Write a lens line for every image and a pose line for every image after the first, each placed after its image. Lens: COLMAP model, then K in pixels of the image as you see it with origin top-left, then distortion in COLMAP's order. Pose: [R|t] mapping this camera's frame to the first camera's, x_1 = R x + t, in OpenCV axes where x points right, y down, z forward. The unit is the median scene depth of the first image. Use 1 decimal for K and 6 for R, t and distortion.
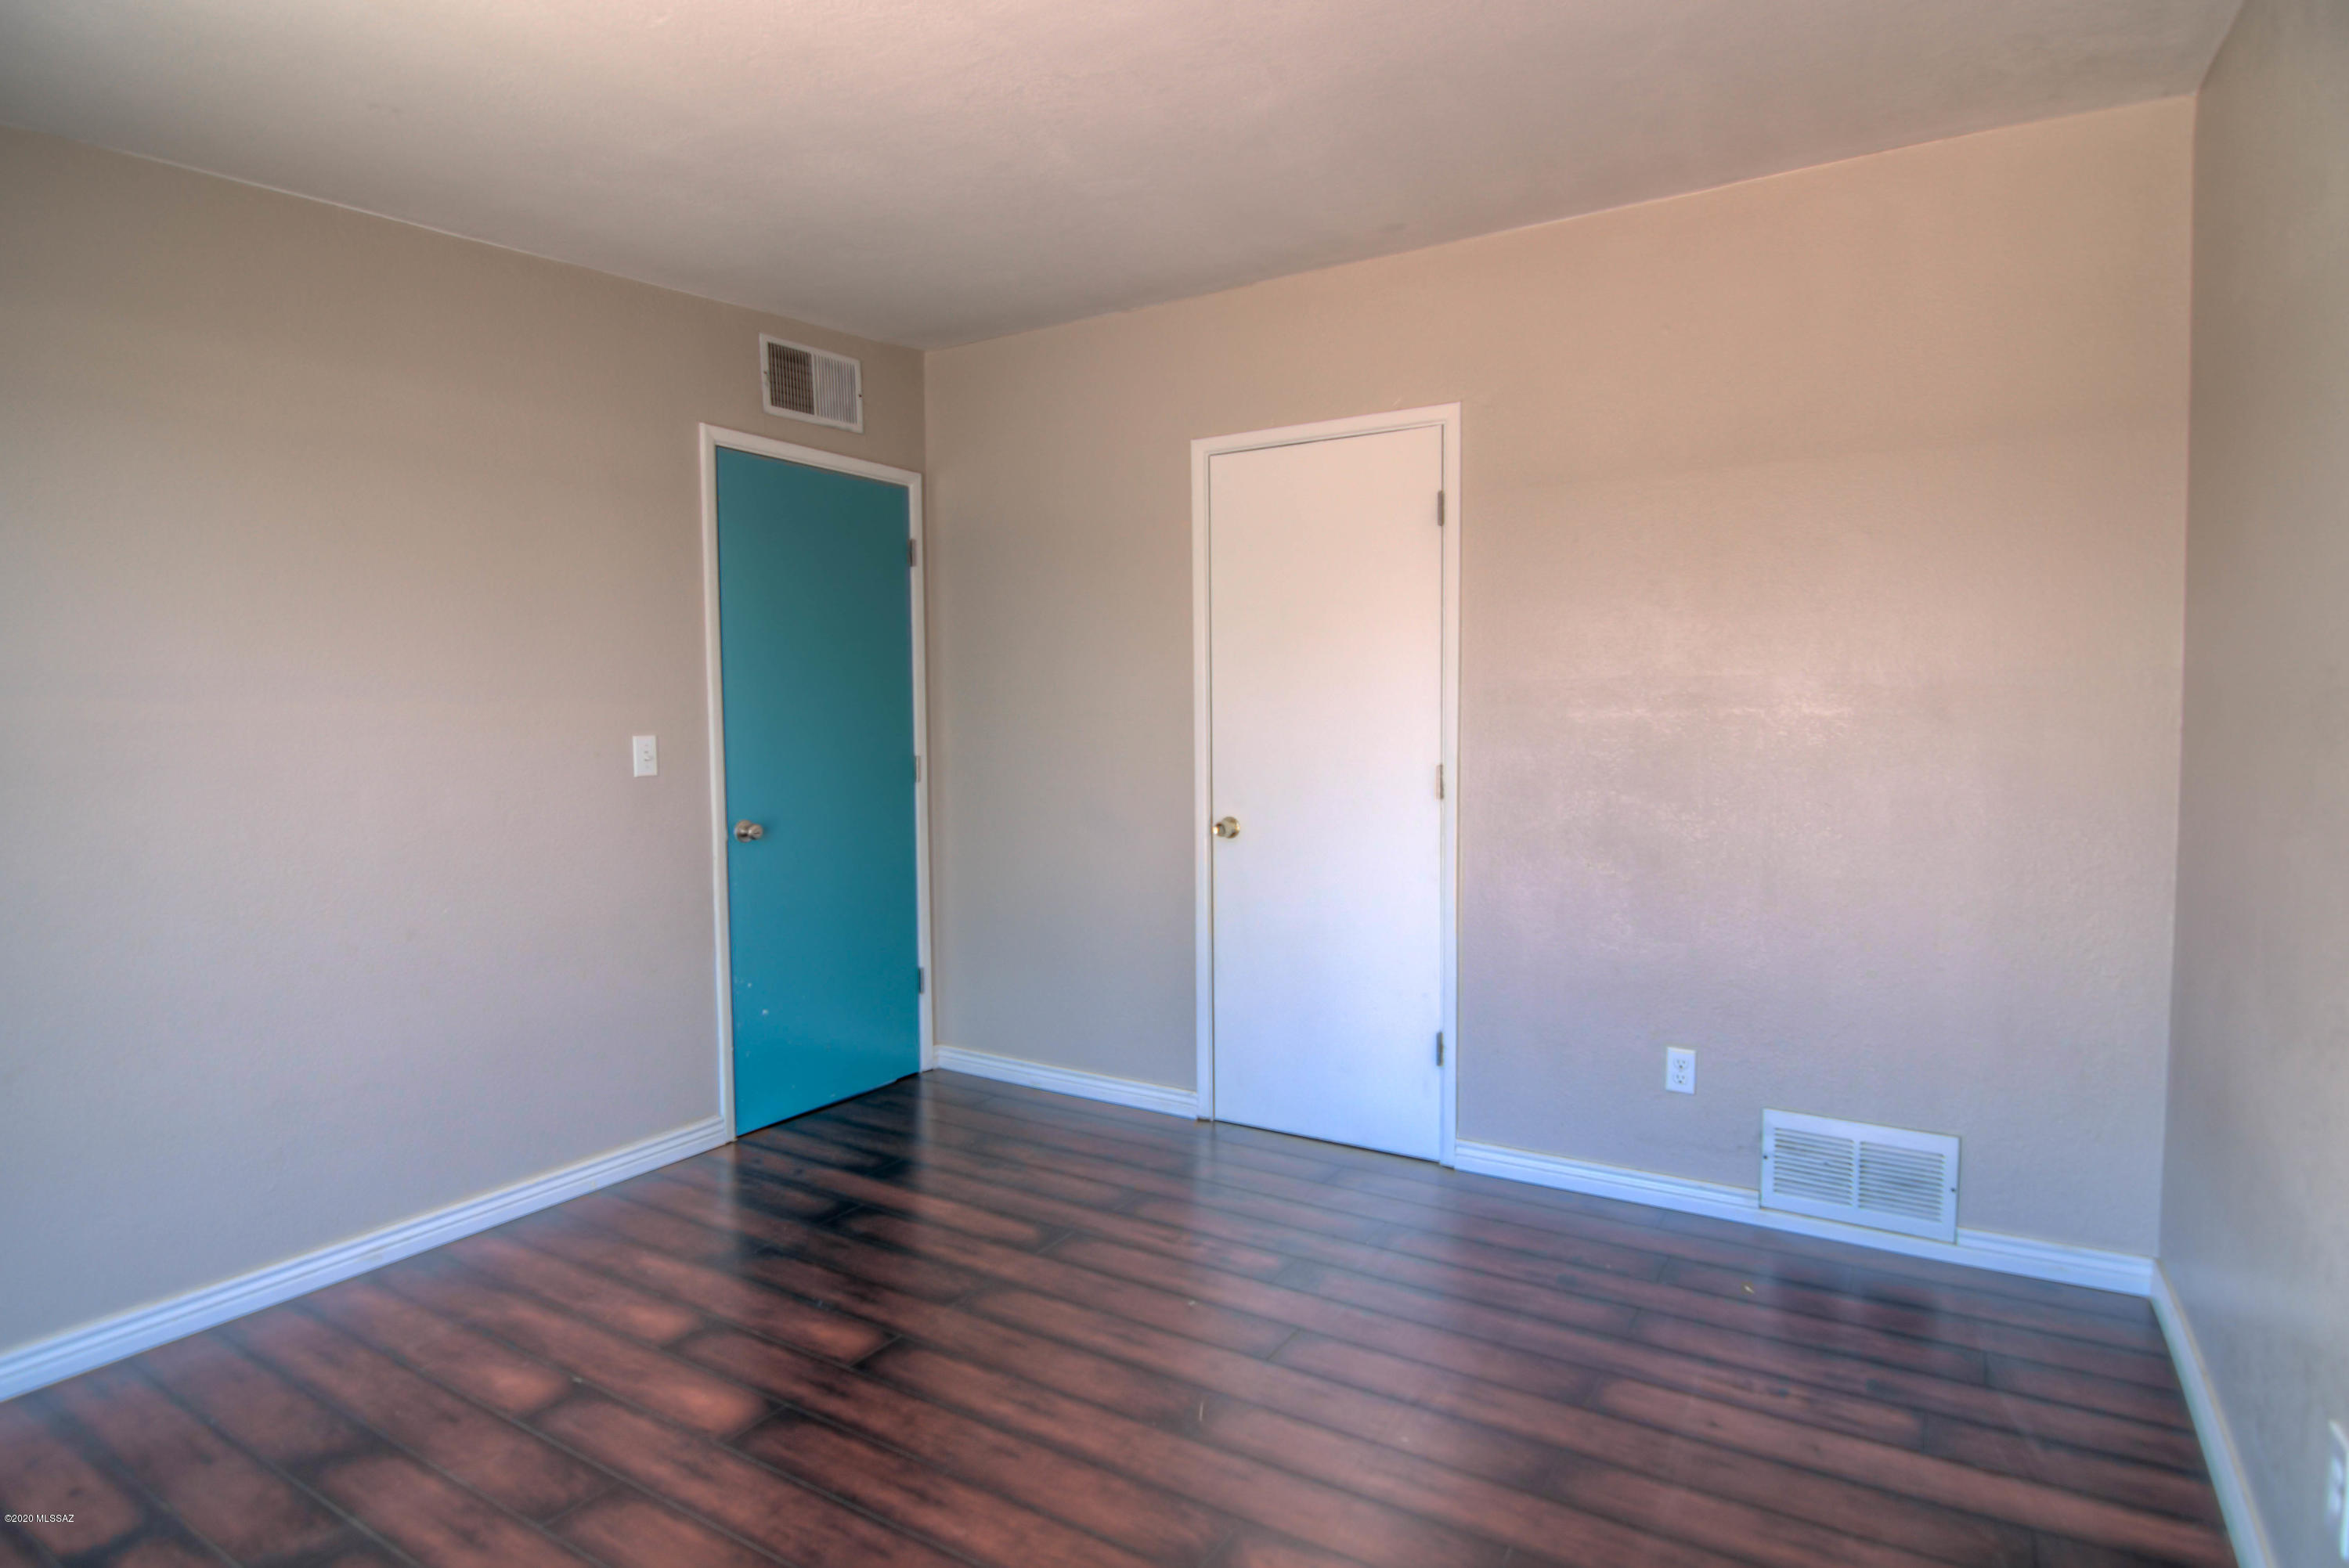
lens RADIAL K [[1224.3, 0, 1190.0], [0, 1224.3, 795.2], [0, 0, 1]] dist [-0.005986, -0.009235]
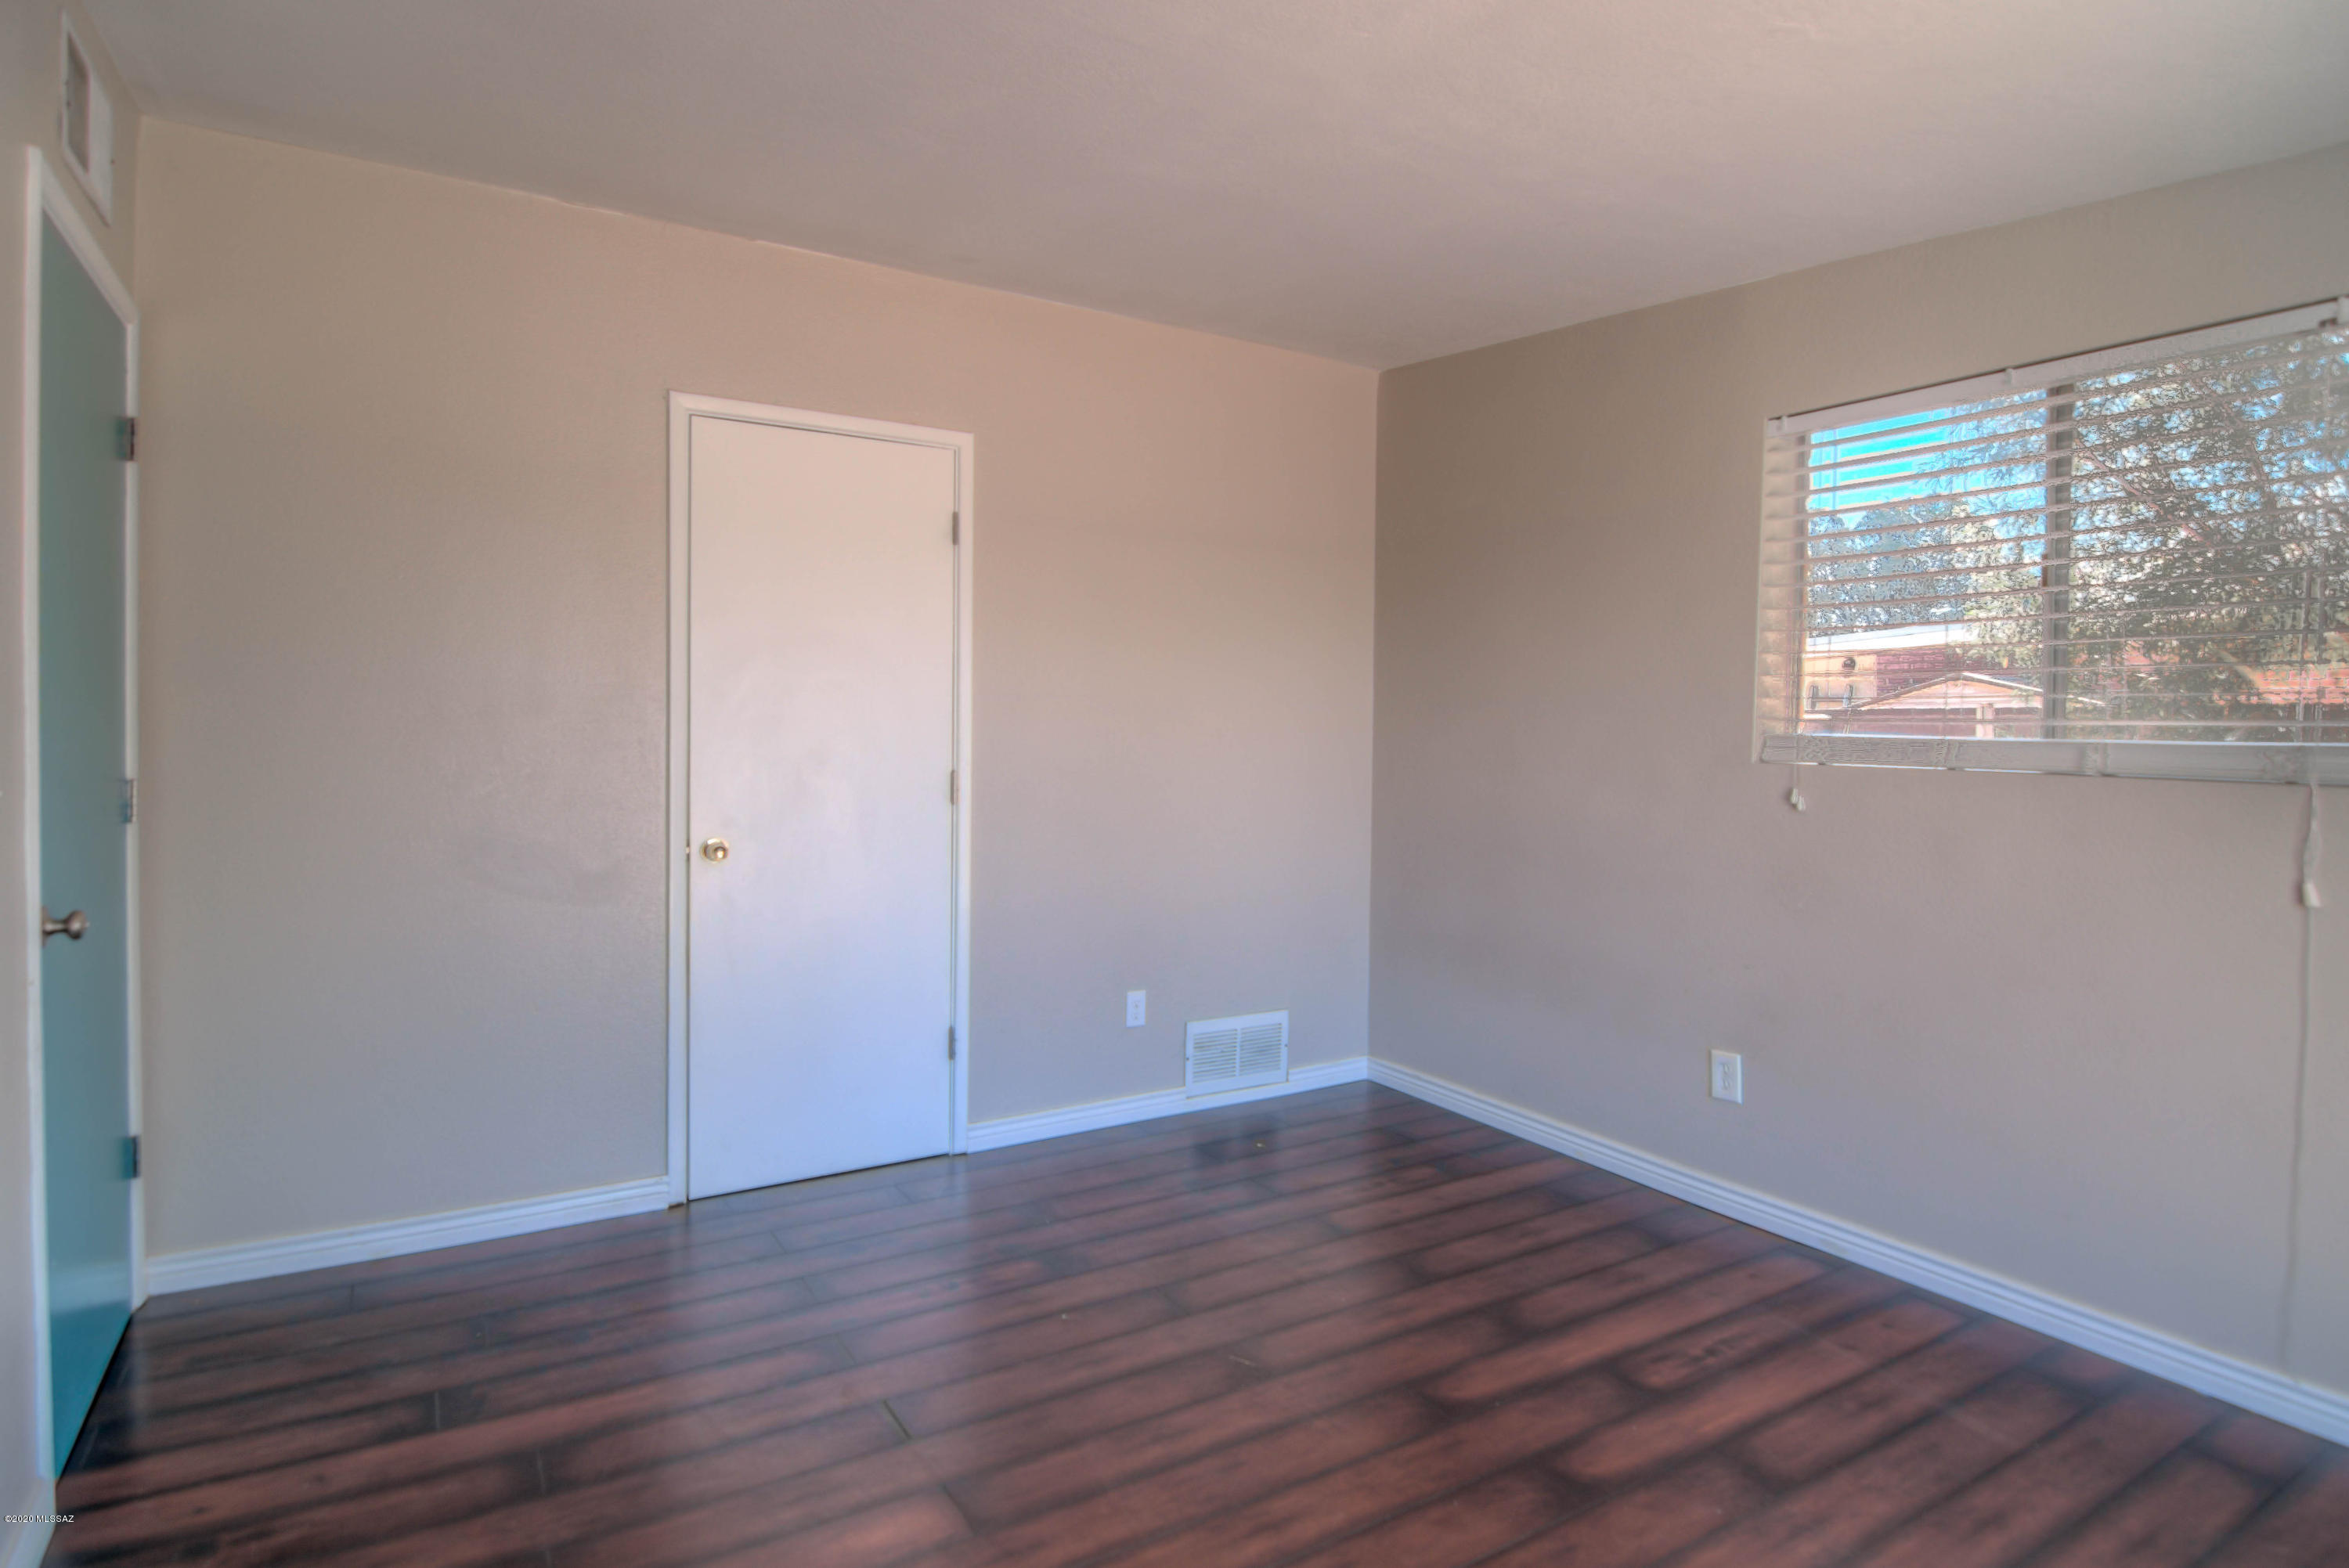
lens RADIAL K [[1224.3, 0, 1184.5], [0, 1224.3, 768.4], [0, 0, 1]] dist [-0.005986, -0.009235]
pose [[0.458346, -0.022089, 0.888499, -0.651964], [0.043316, 0.999058, 0.002493, -0.021616], [-0.887718, 0.037344, 0.458871, 0.348933]]
